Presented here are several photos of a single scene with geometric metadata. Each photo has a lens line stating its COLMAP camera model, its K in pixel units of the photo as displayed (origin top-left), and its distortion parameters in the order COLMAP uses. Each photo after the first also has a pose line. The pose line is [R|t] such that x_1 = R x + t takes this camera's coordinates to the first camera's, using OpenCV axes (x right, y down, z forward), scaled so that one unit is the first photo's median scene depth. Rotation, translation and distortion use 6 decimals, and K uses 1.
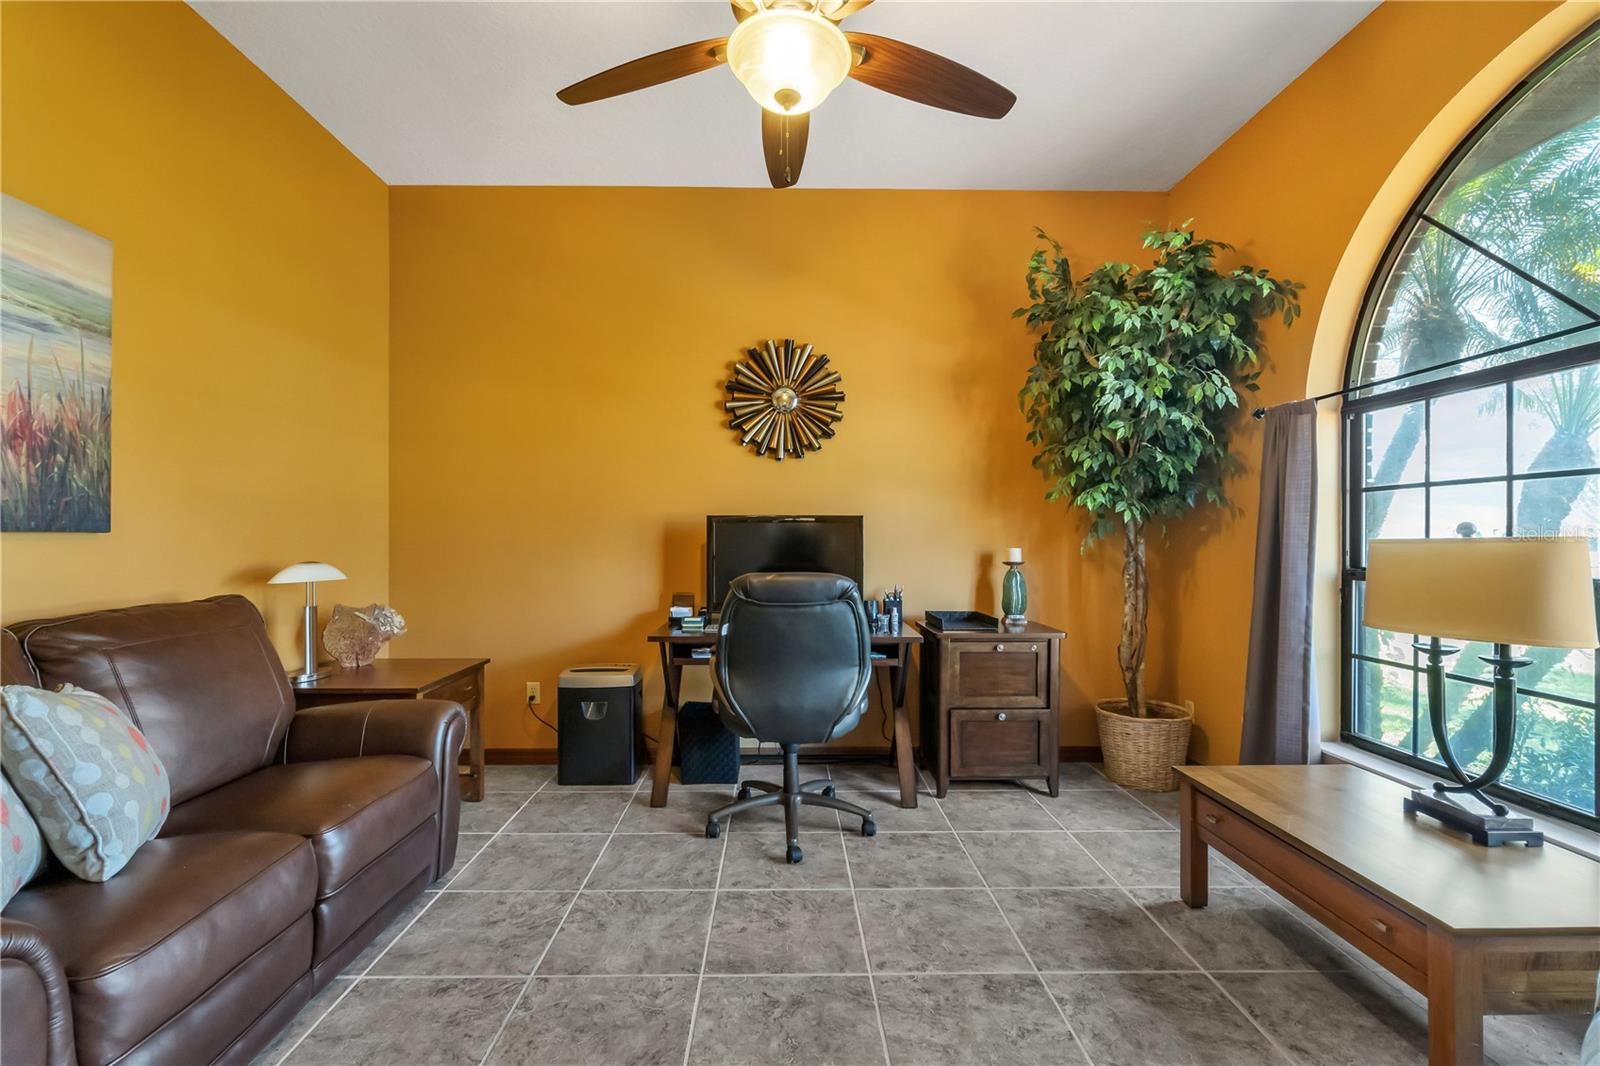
lens RADIAL K [[695.7, 0, 781.8], [0, 695.7, 544.8], [0, 0, 1]] dist [-0.003883, 0.002083]
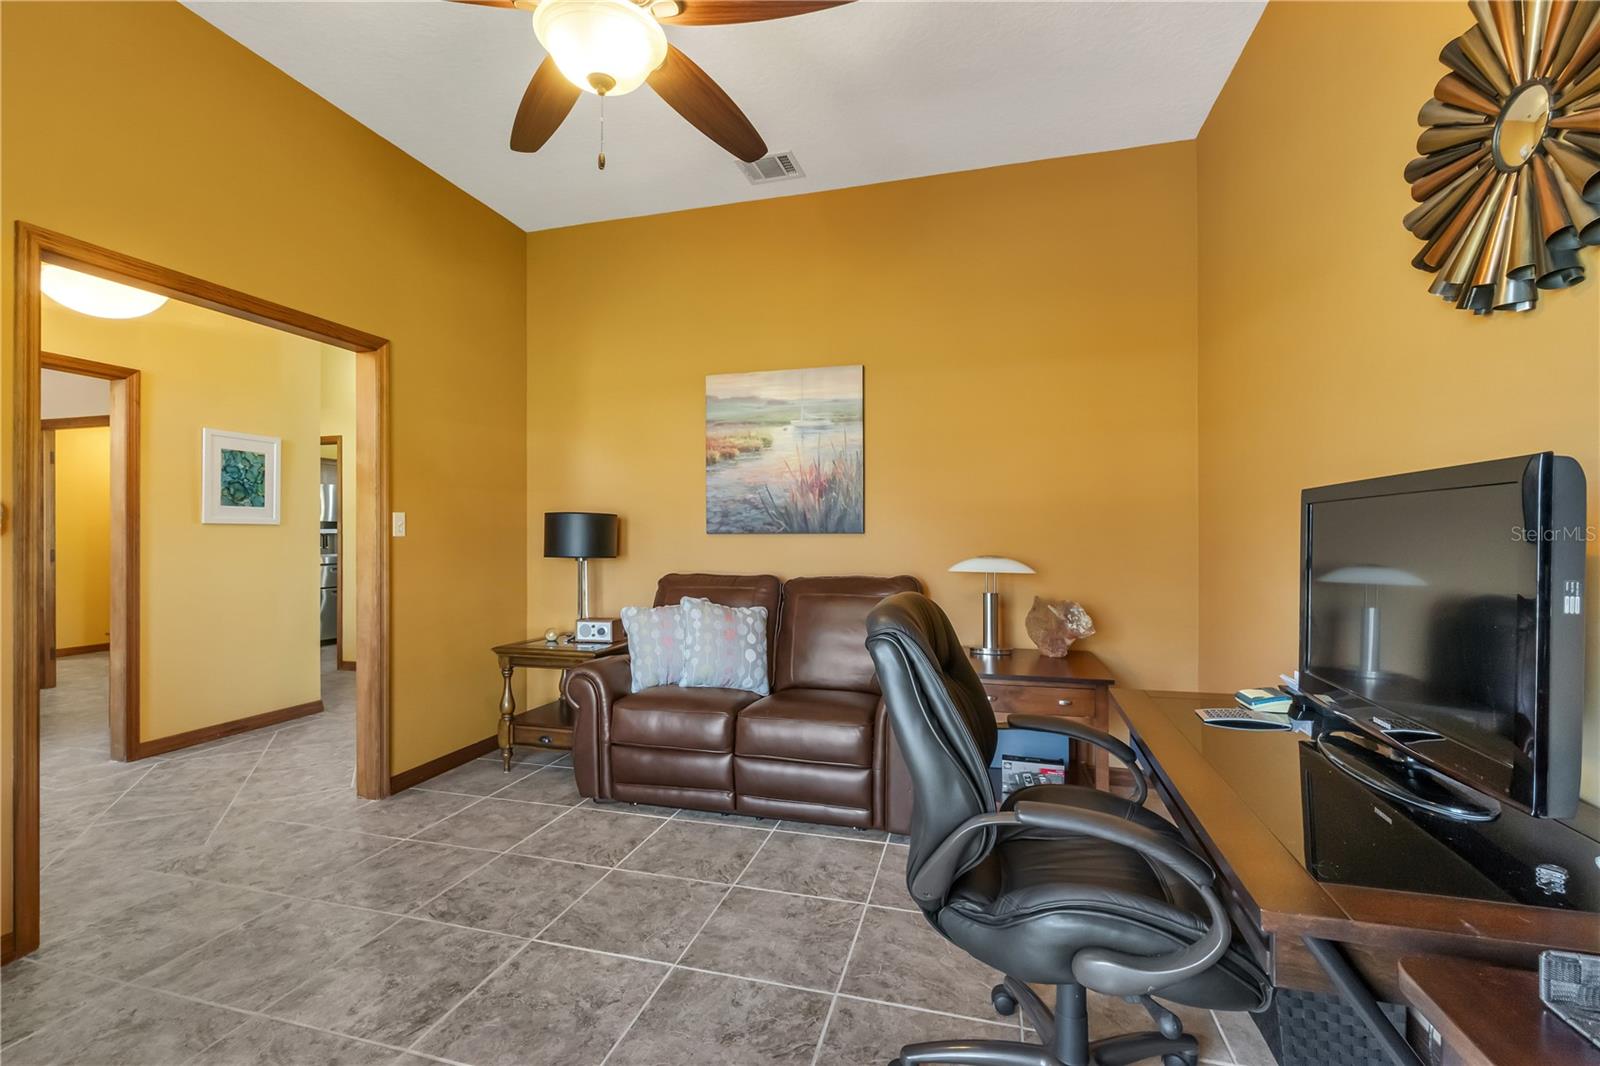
lens RADIAL K [[695.7, 0, 801.5], [0, 695.7, 535.3], [0, 0, 1]] dist [-0.003883, 0.002083]
pose [[-0.265694, 0.001396, -0.964057, 0.496416], [-0.007092, 0.999969, 0.003402, -0.011644], [0.964031, 0.007741, -0.265675, 0.876172]]
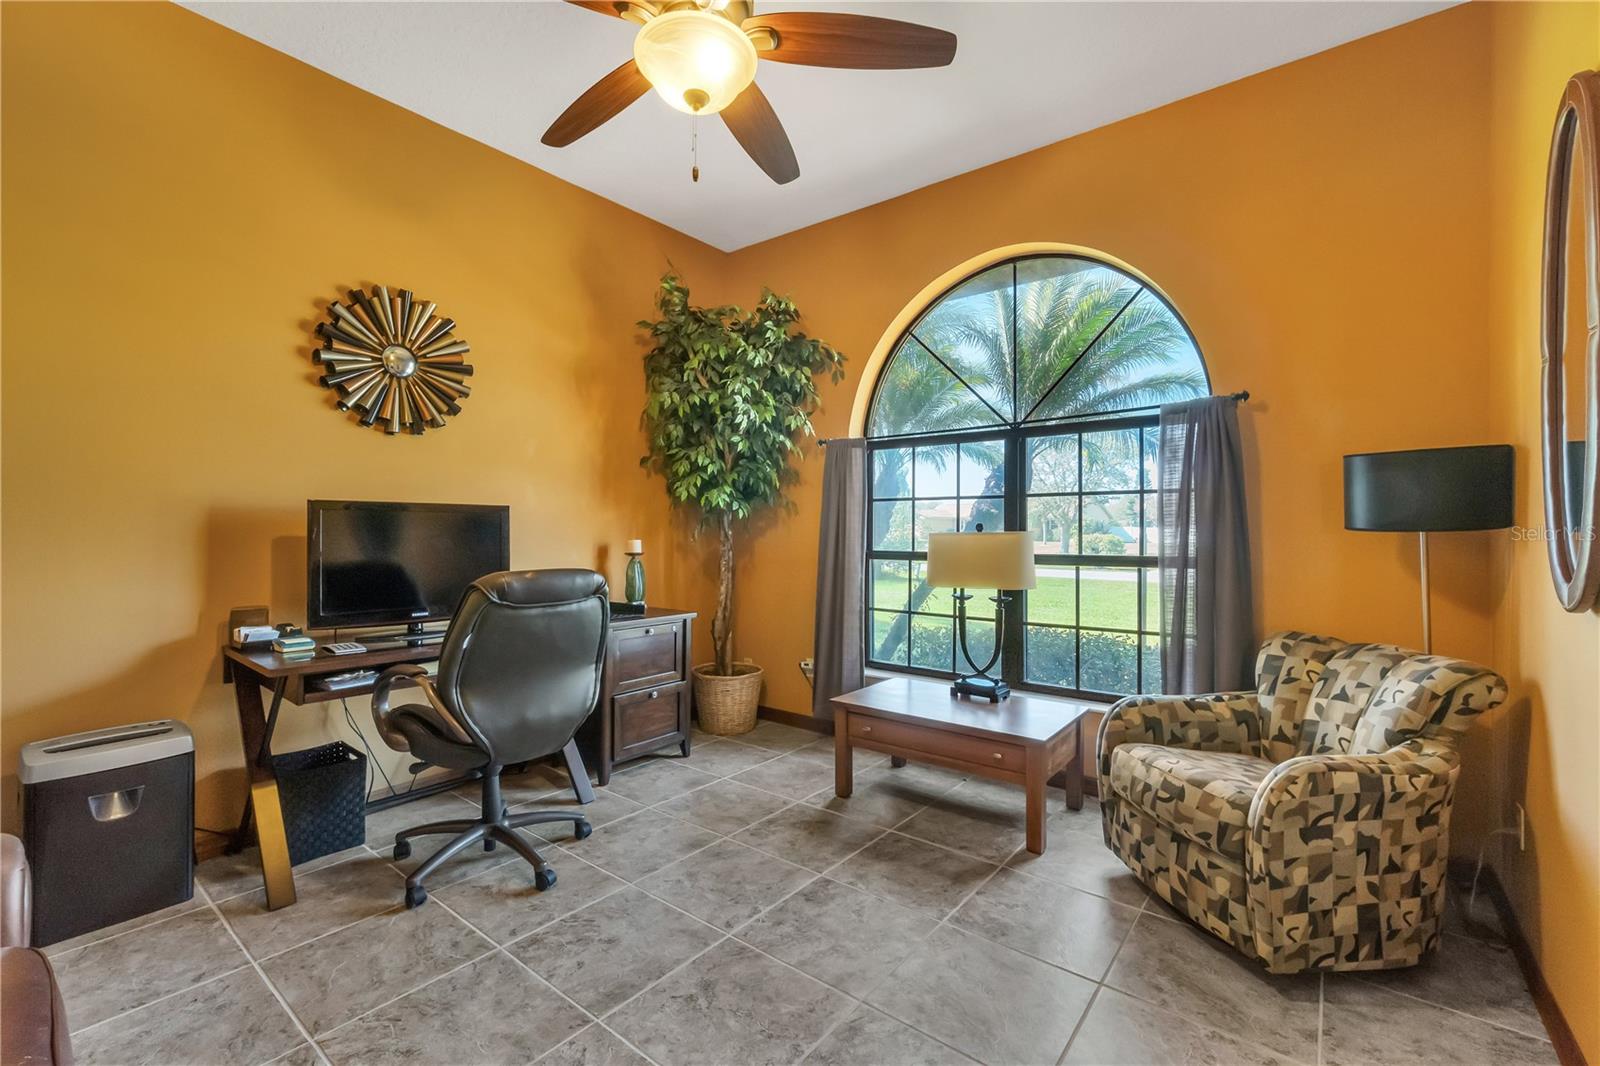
lens RADIAL K [[695.7, 0, 784.8], [0, 695.7, 530.4], [0, 0, 1]] dist [-0.003883, 0.002083]
pose [[0.636052, 0.002548, 0.771642, -0.395998], [0.003274, 0.999977, -0.006001, -0.003045], [-0.771640, 0.006344, 0.636028, 0.146001]]
